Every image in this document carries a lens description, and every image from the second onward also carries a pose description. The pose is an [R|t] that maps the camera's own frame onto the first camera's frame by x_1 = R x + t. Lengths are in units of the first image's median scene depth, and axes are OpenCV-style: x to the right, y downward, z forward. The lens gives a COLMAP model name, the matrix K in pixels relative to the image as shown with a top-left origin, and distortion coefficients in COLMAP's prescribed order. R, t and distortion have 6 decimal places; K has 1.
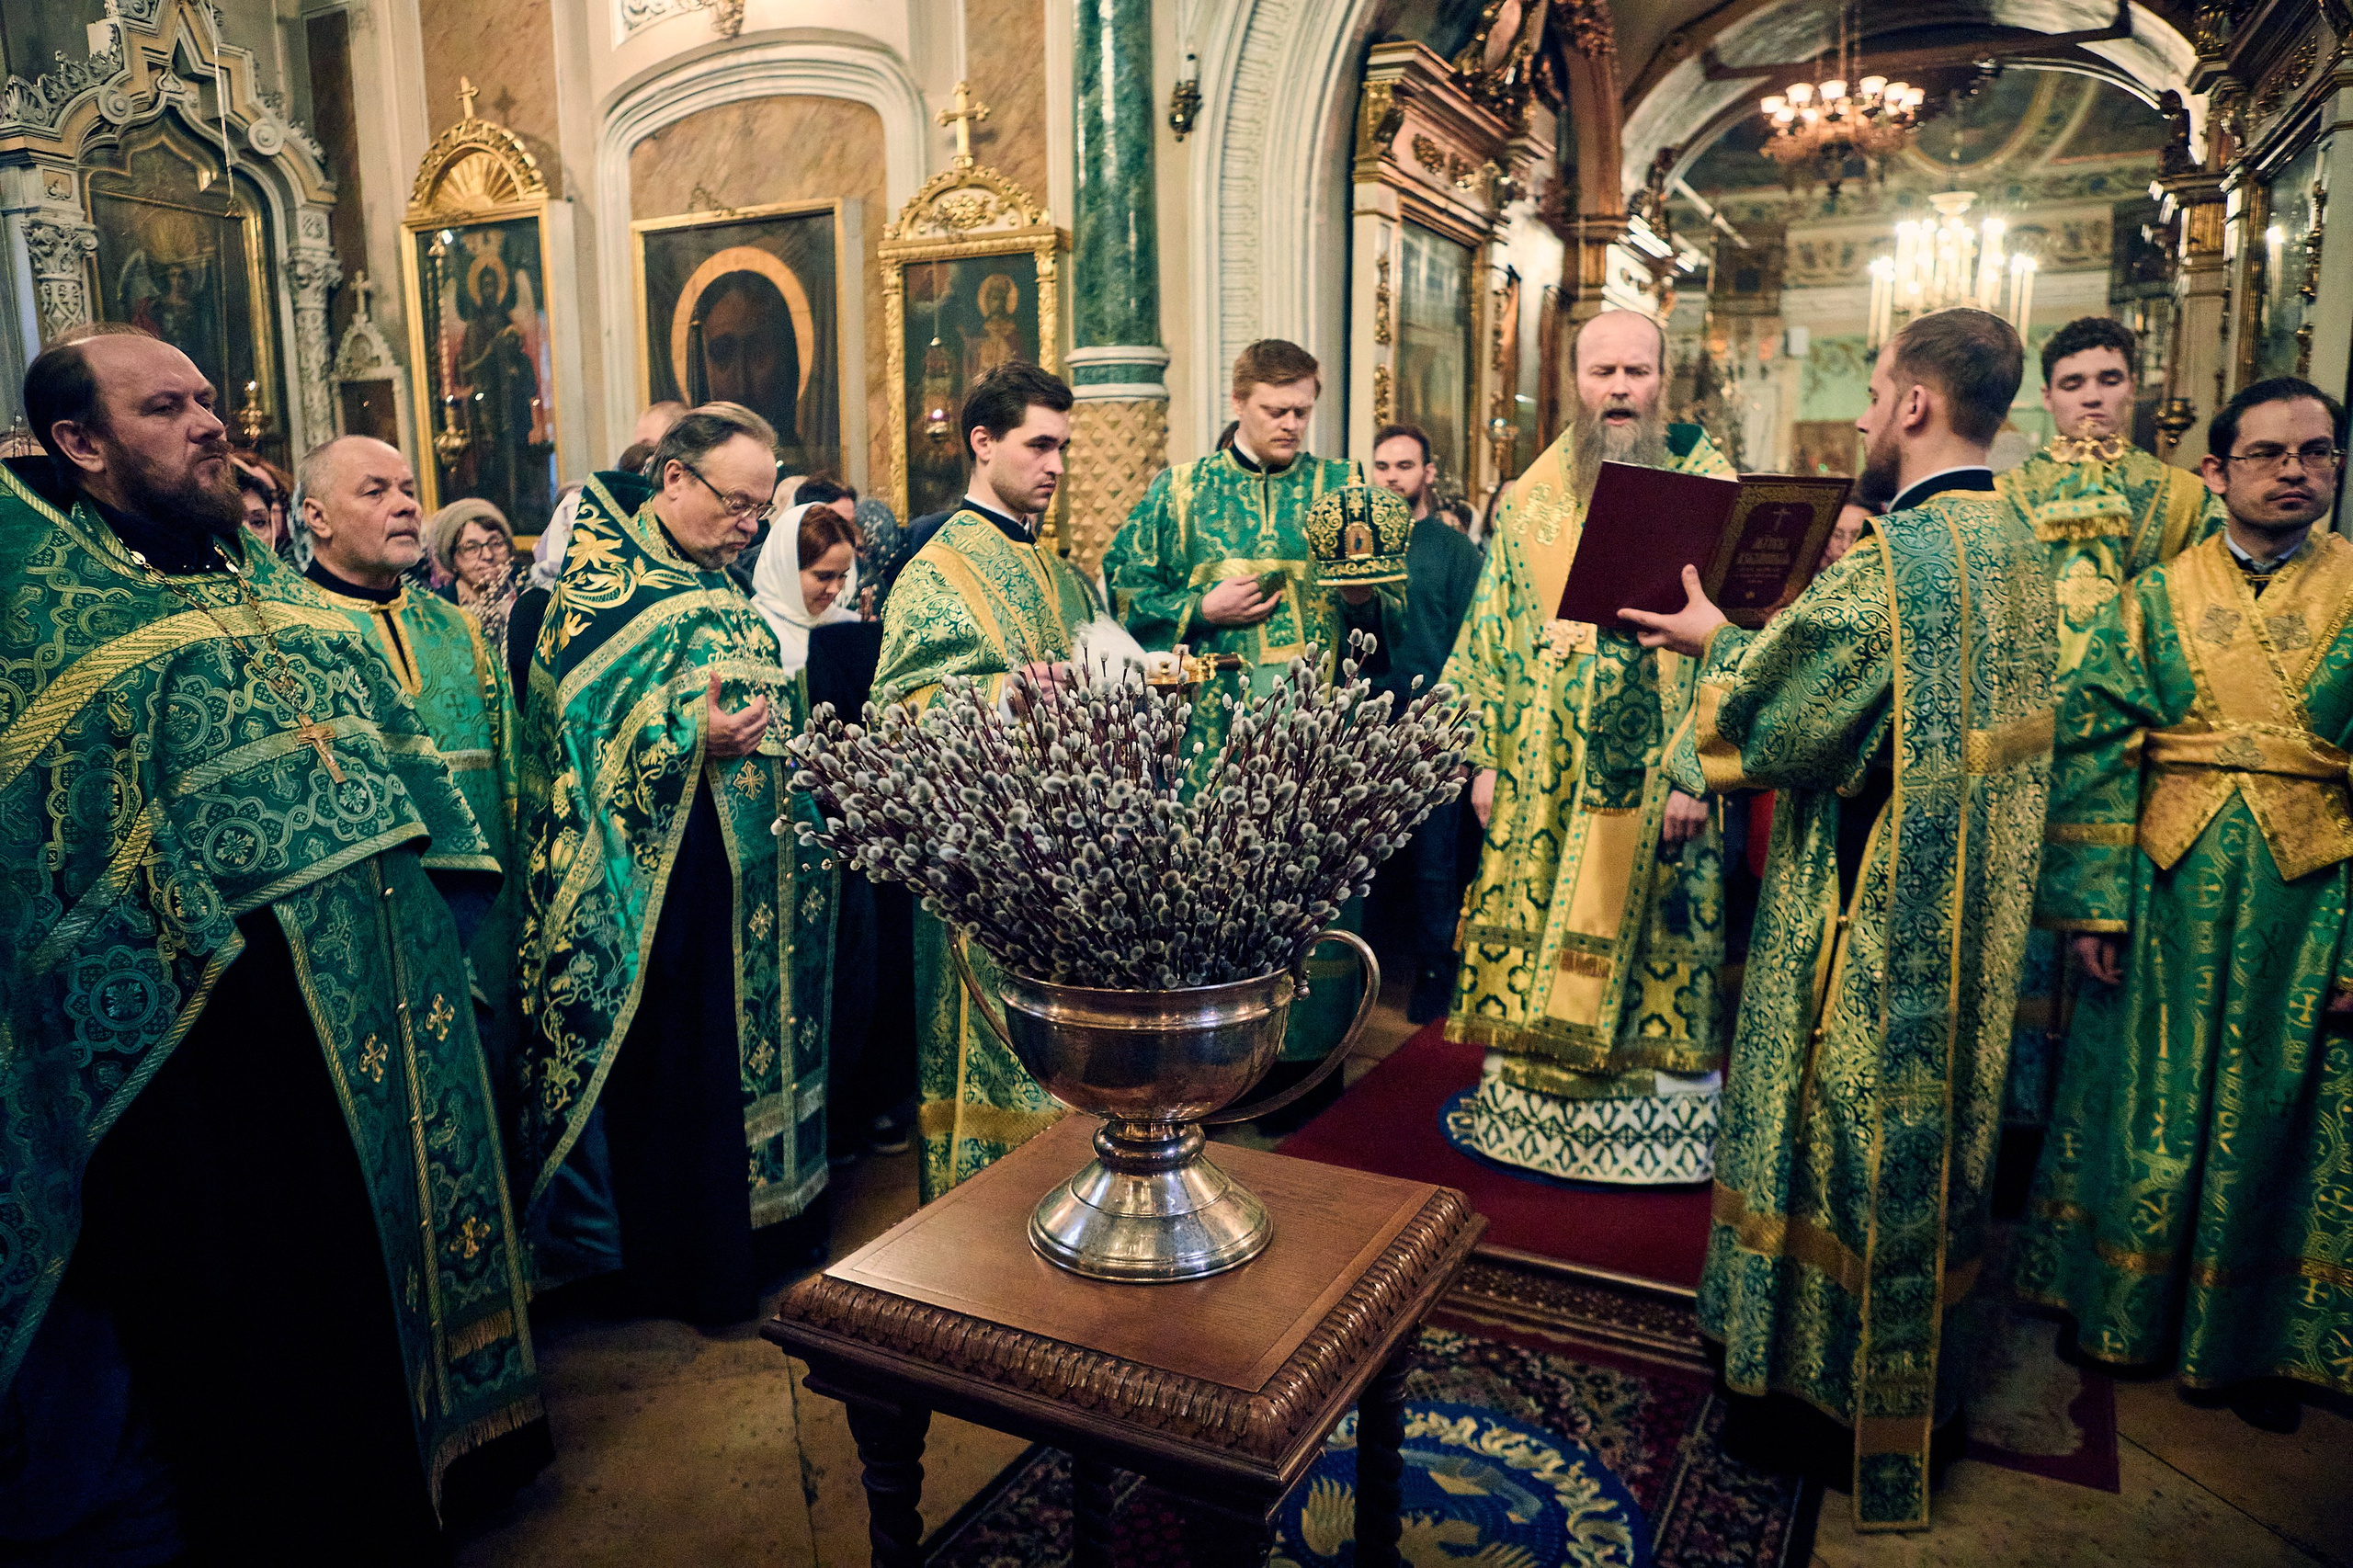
lens RADIAL K [[1601.5, 0, 1181.2], [0, 1601.5, 803.8], [0, 0, 1]] dist [-0.098301, 0.067166]
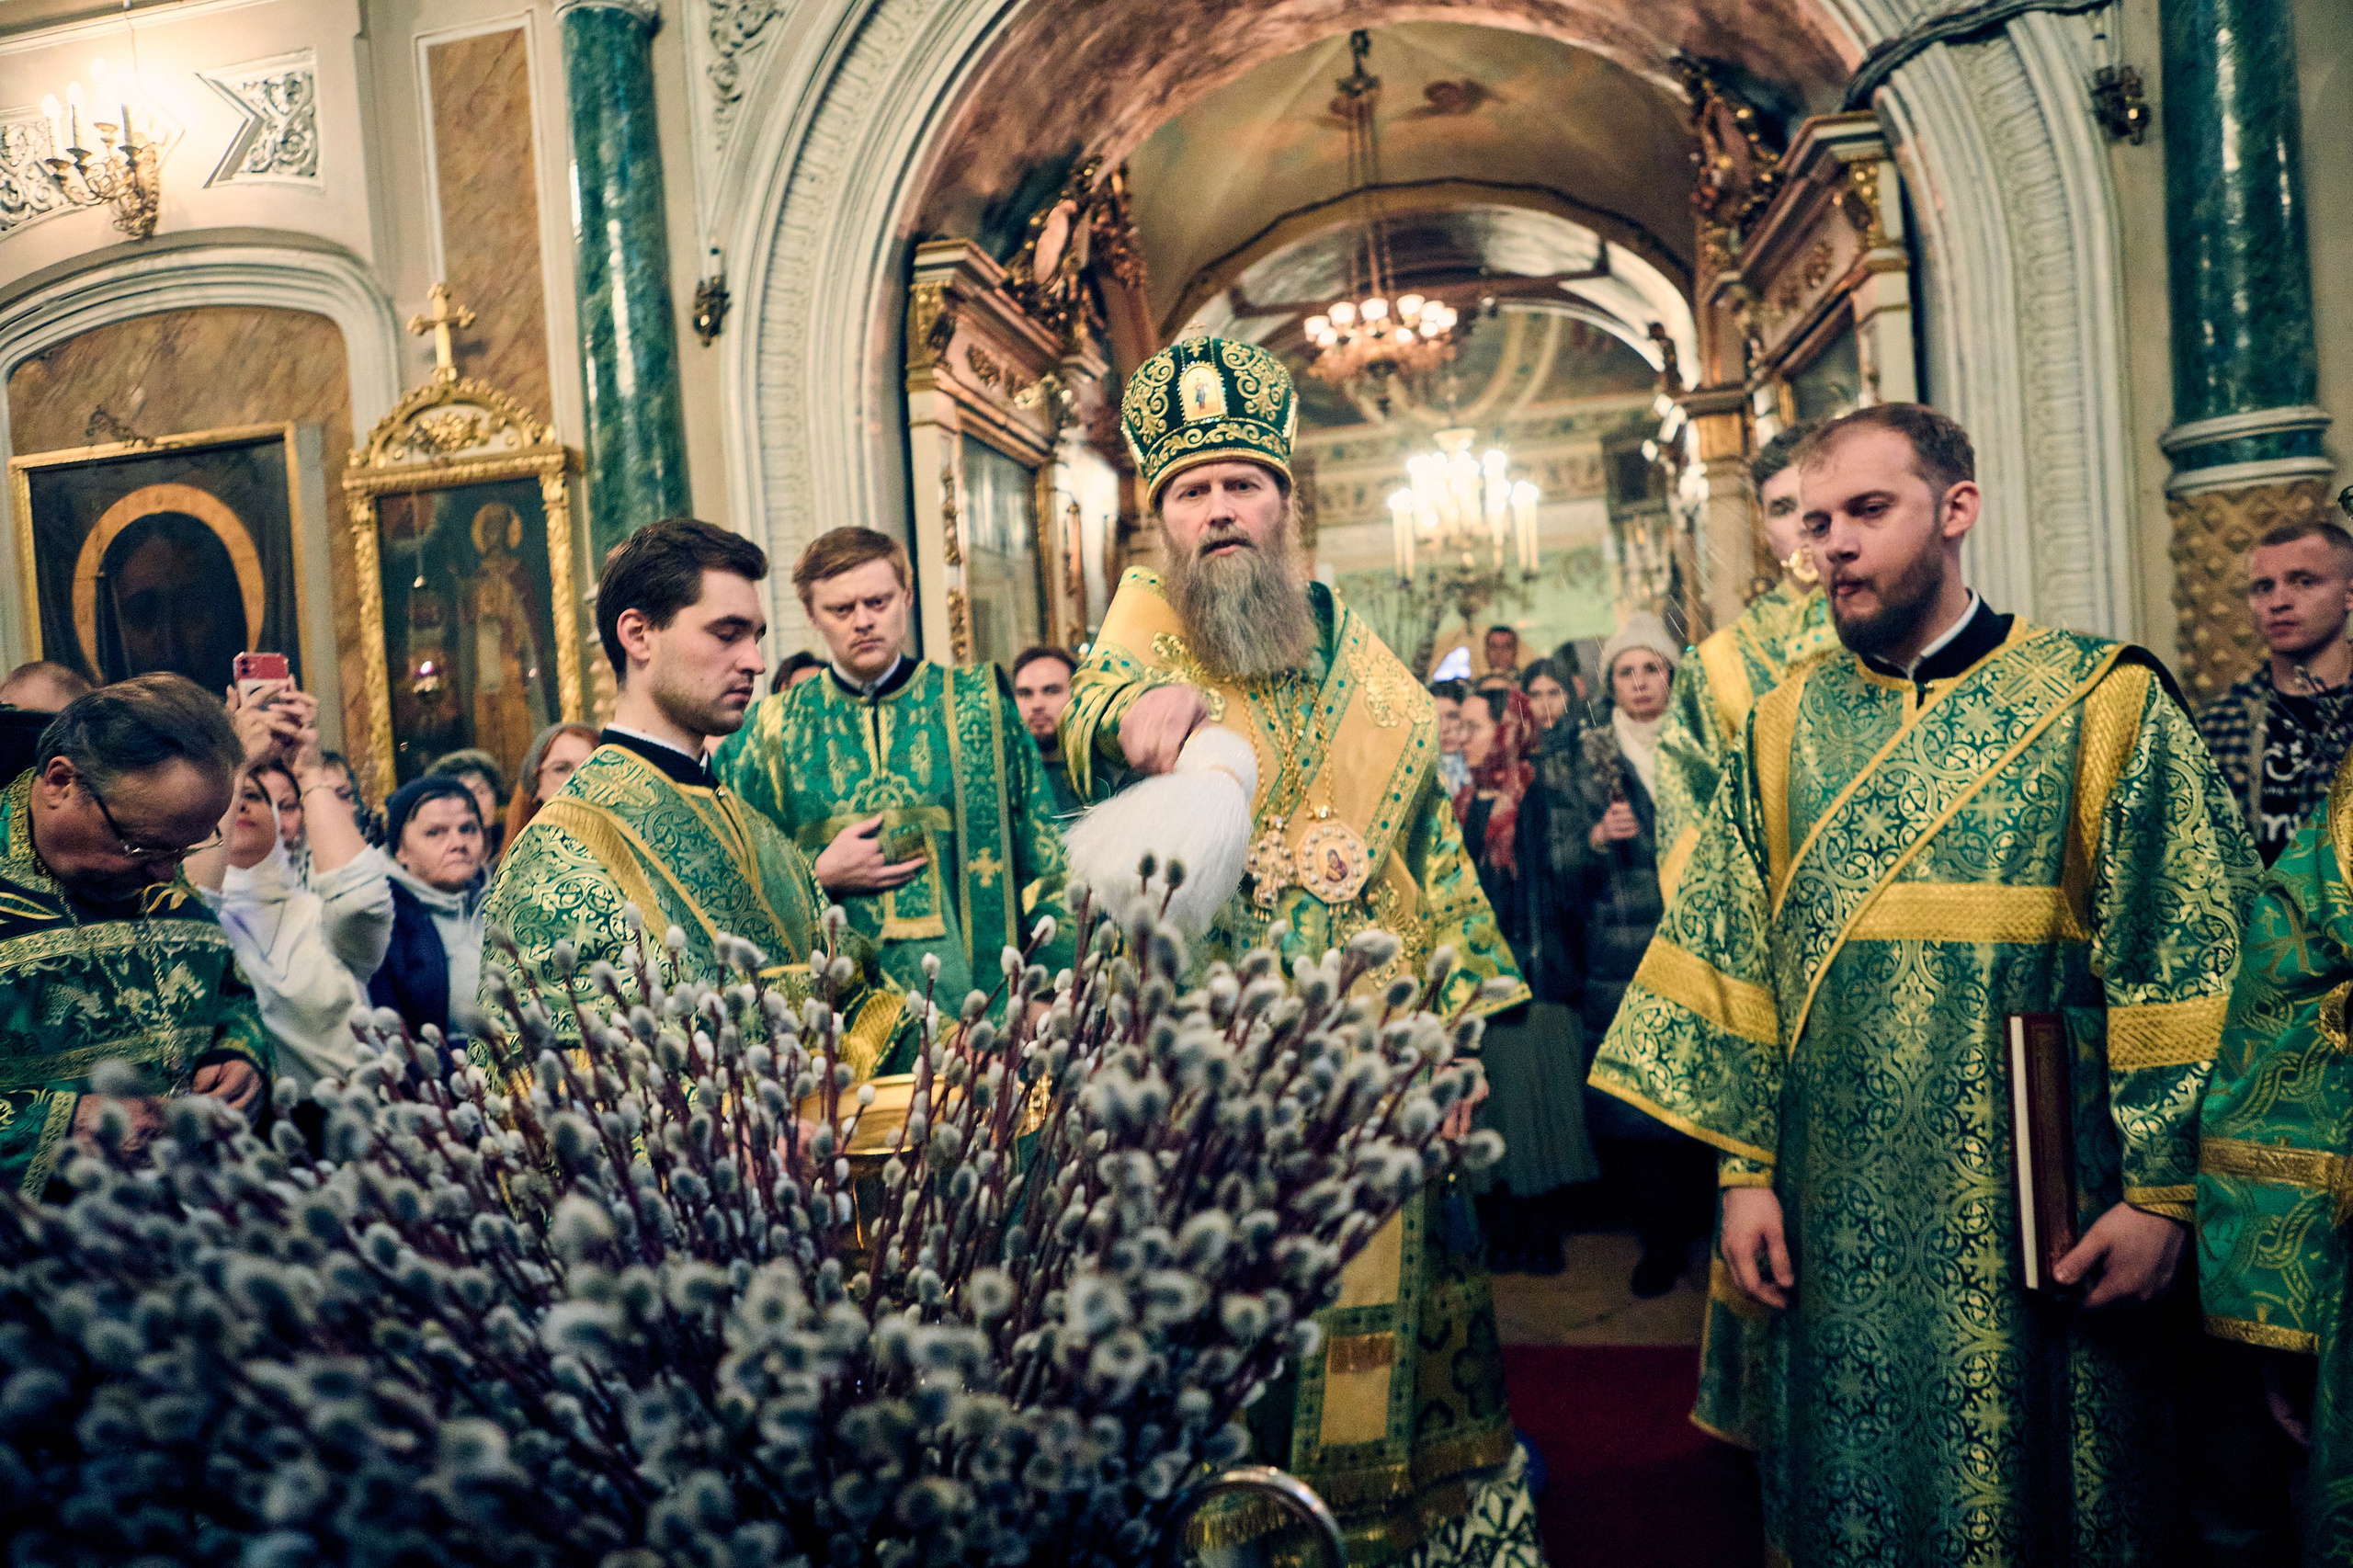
lens RADIAL K [[1601.5, 0, 1181.2], [0, 1601.5, 803.8], [0, 0, 1]] dist [-0.098301, 0.067166]
pose [[0.958220, -0.074090, 0.276271, -0.007913], [0.117855, 0.982339, -0.145326, -0.011211], [-0.260624, 0.171815, 0.950029, 0.123421]]
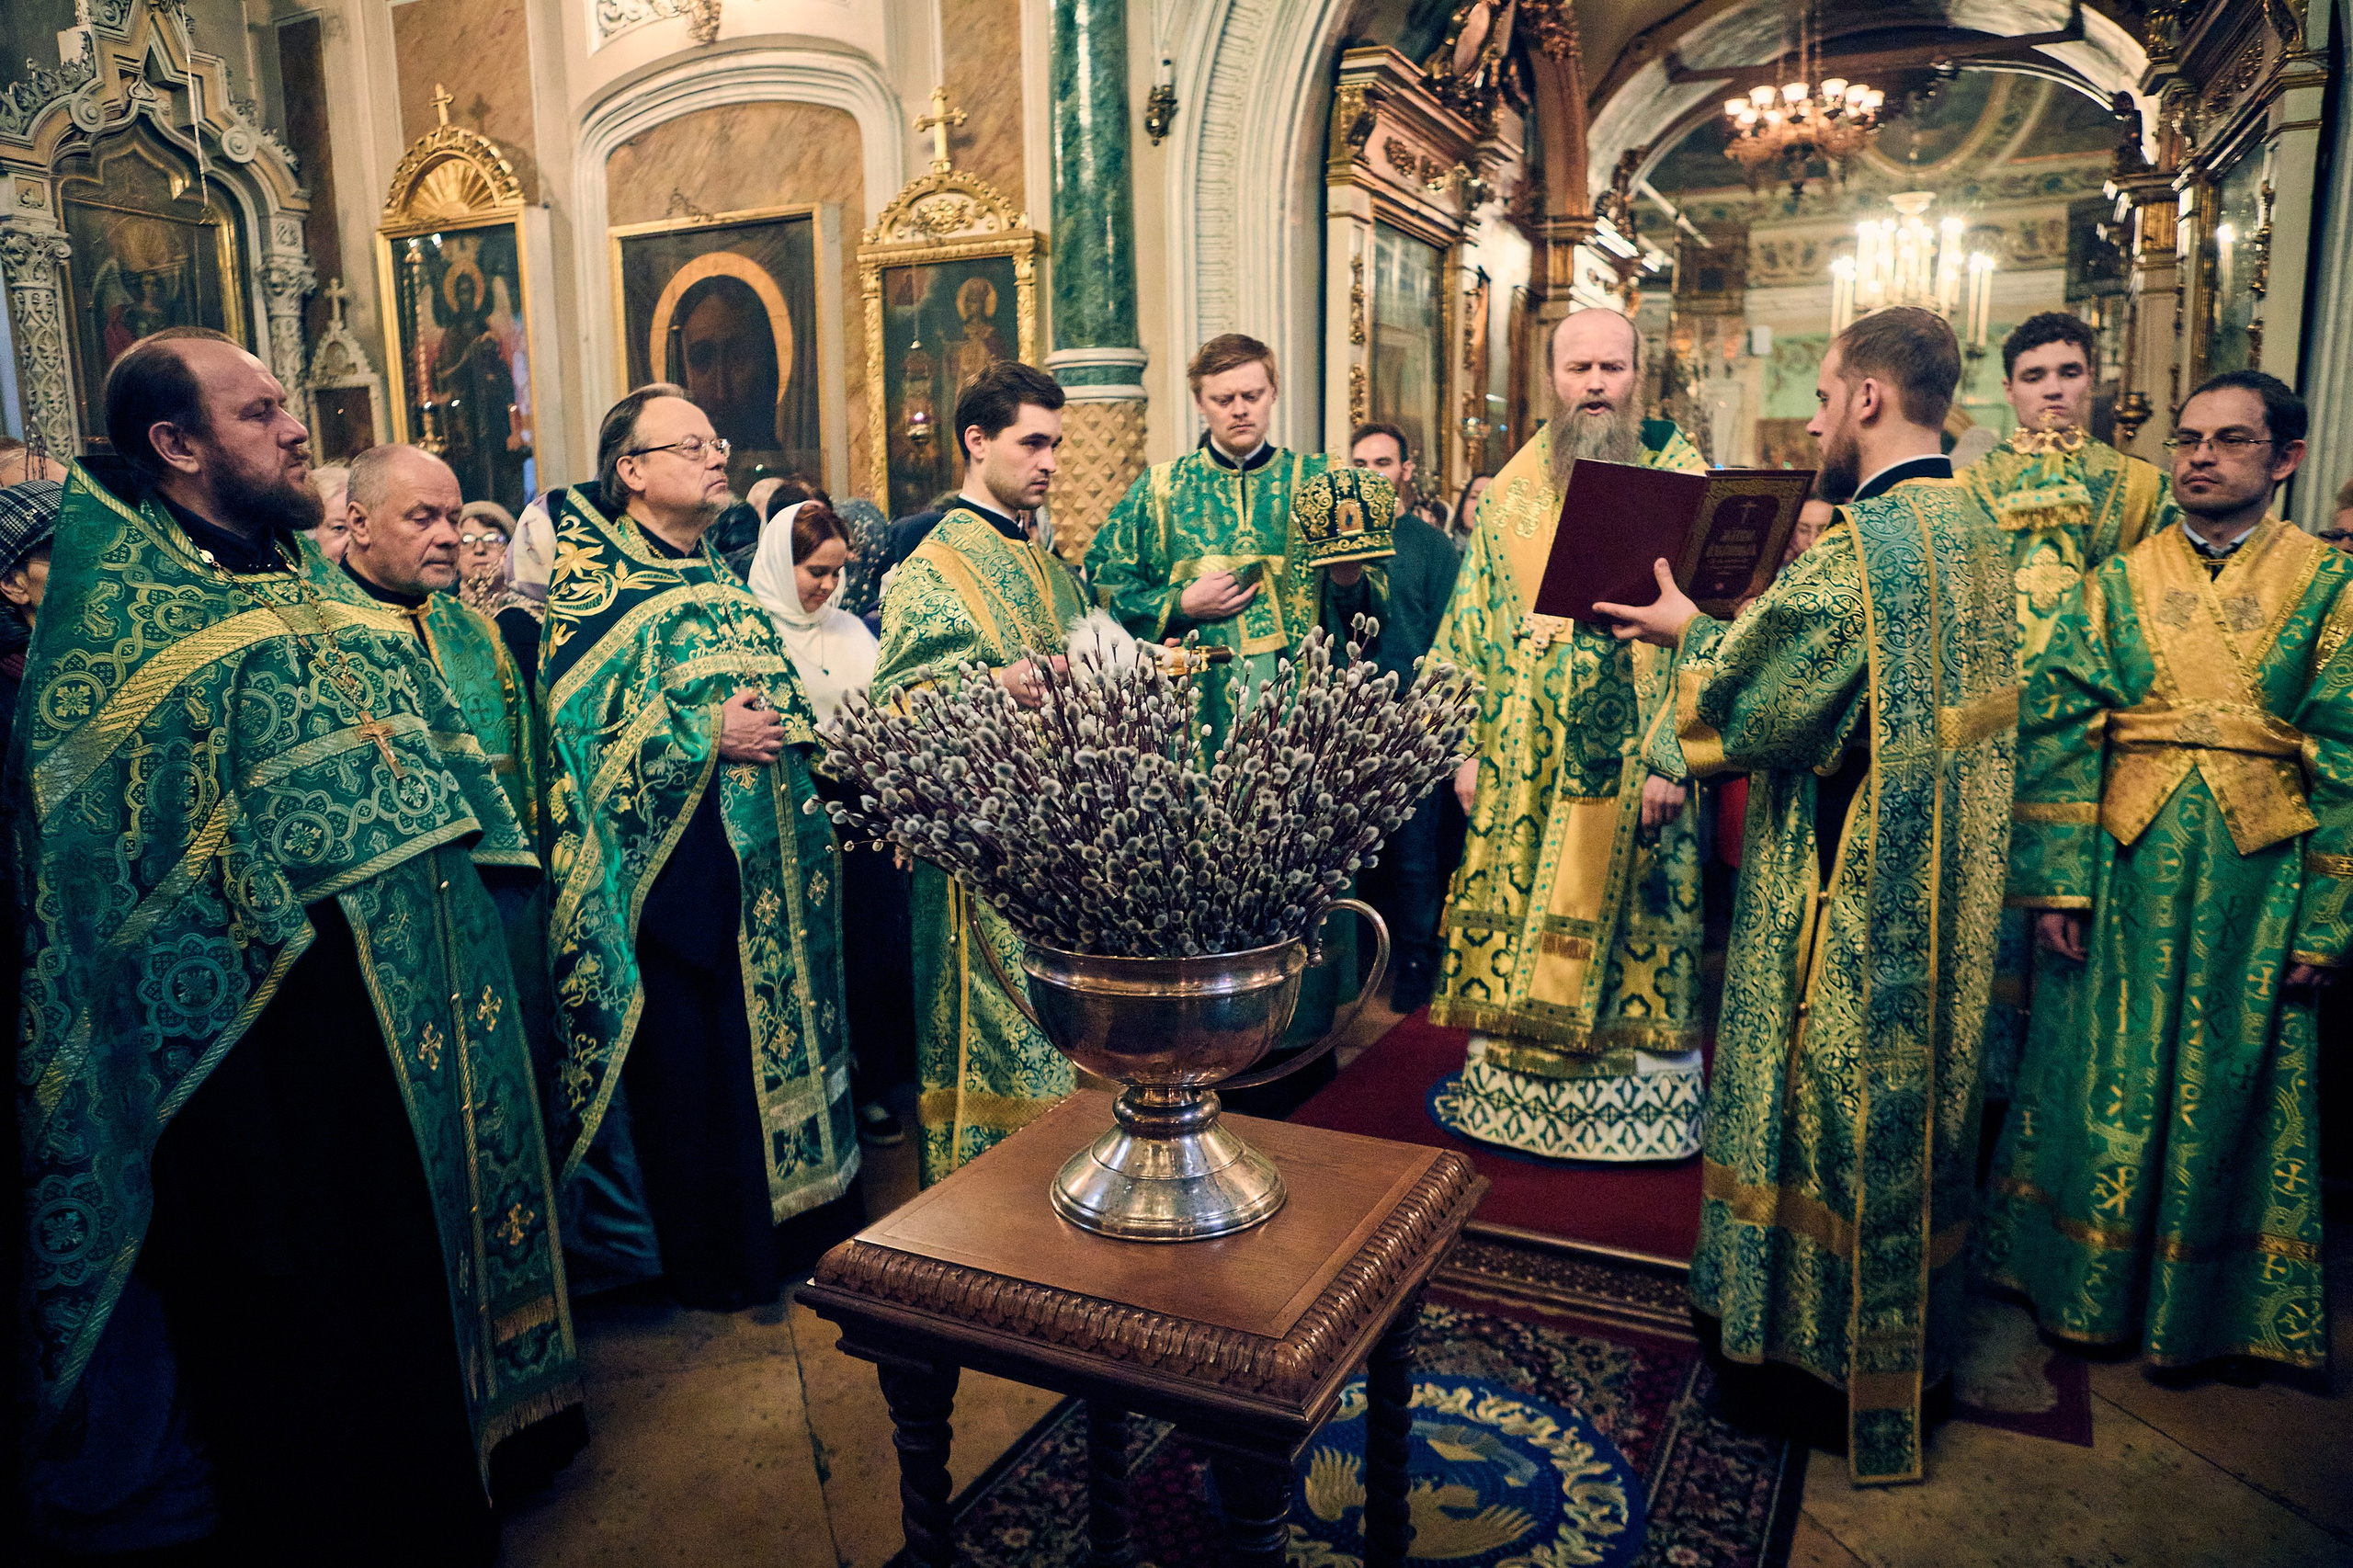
lens RADIAL K [[1601.5, 0, 1181.2], [0, 1601.5, 803.8], [0, 0, 1]] dist [-0.098301, 0.067166]
pose [[0.999761, -0.011301, 0.018707, -0.007142], [0.011340, 0.999934, -0.001962, 0.004114], [-0.018683, 0.002174, 0.999823, -0.010250]]
